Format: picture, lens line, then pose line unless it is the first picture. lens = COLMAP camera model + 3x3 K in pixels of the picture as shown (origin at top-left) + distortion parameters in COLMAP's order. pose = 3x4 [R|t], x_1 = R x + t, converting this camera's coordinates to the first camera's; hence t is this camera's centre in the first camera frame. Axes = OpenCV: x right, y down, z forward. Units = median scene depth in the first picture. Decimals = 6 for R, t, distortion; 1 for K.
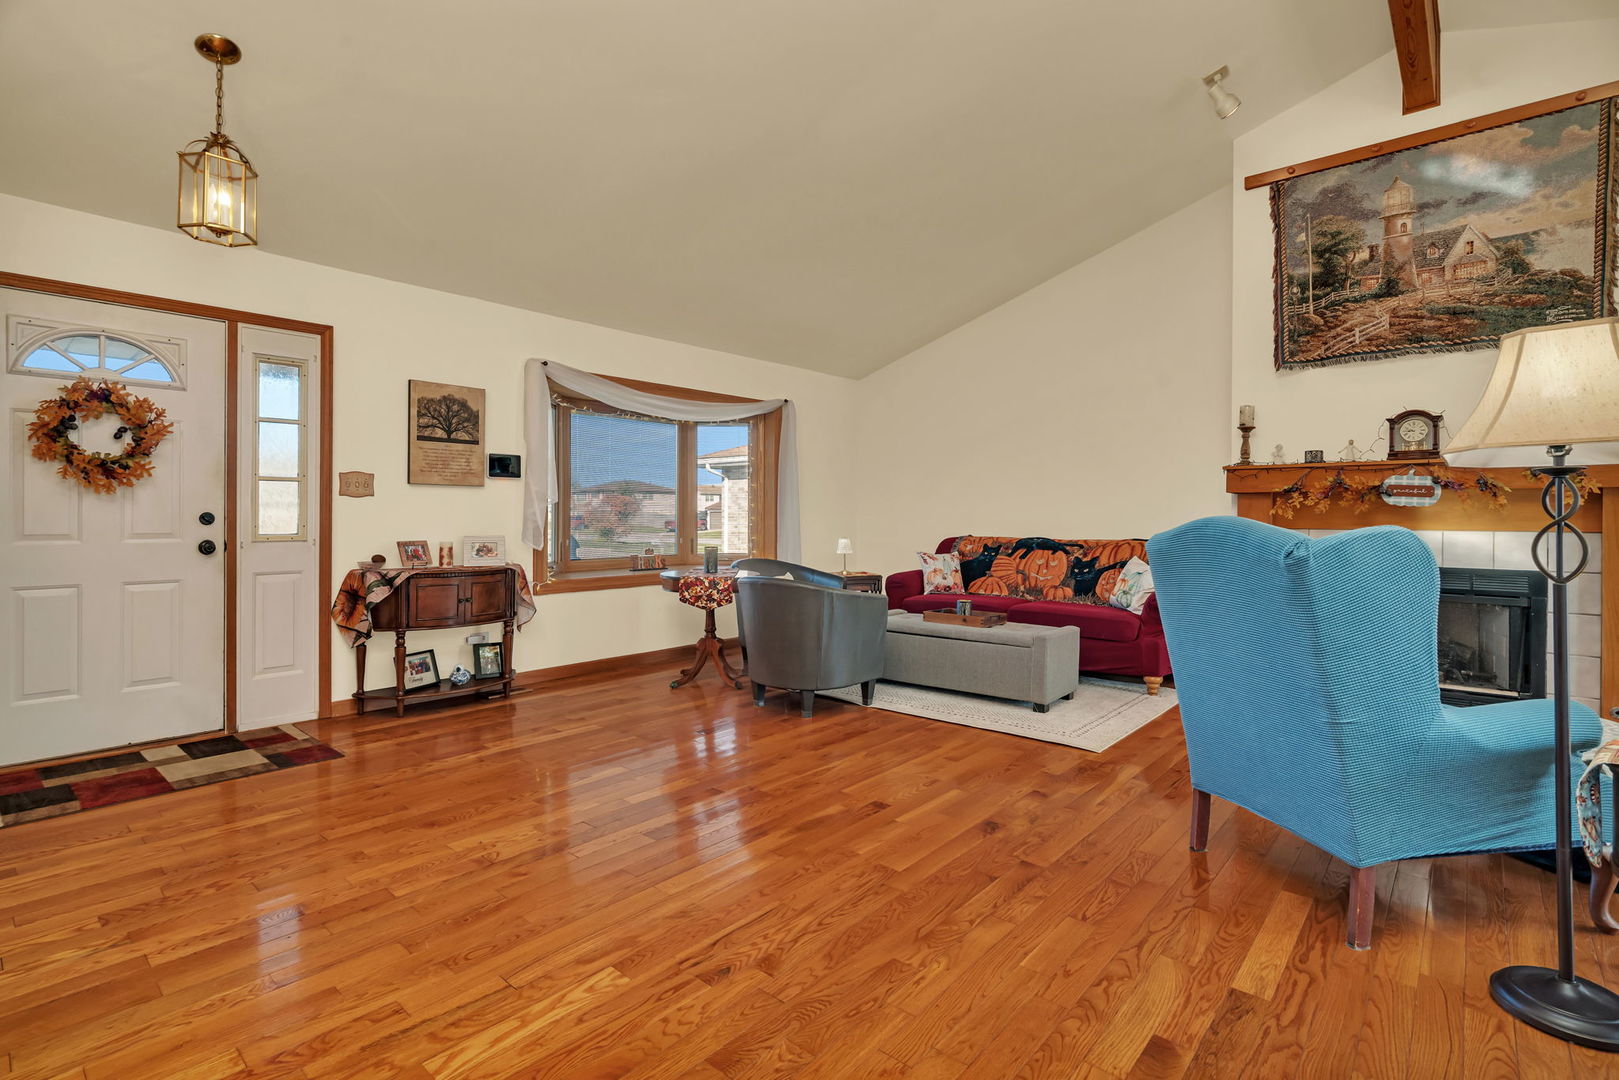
lens RADIAL K [[768.6, 0, 790.2], [0, 768.6, 521.9], [0, 0, 1]] dist [-0.003464, -0.000480]
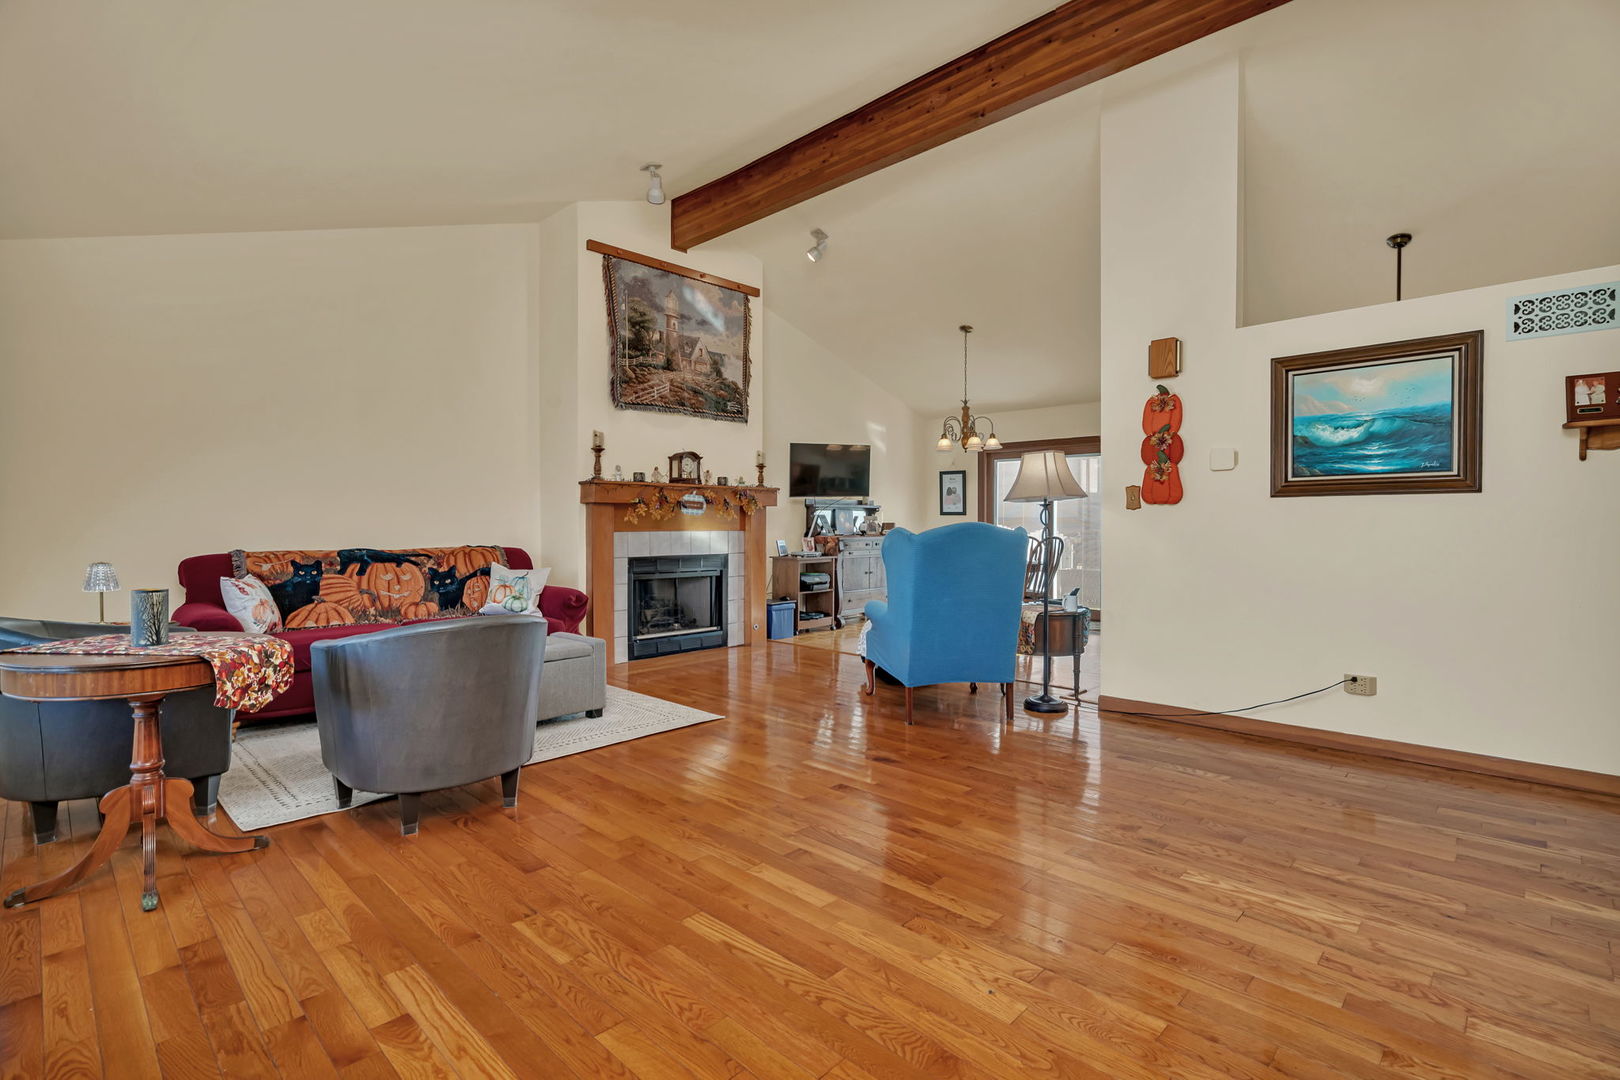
lens RADIAL K [[760.2, 0, 810.0], [0, 760.2, 540.0], [0, 0, 1]] dist [-0.004528, 0.000271]
pose [[0.034671, -0.025769, 0.999067, -0.664700], [0.009309, 0.999632, 0.025461, -0.007305], [-0.999355, 0.008417, 0.034898, 0.695714]]
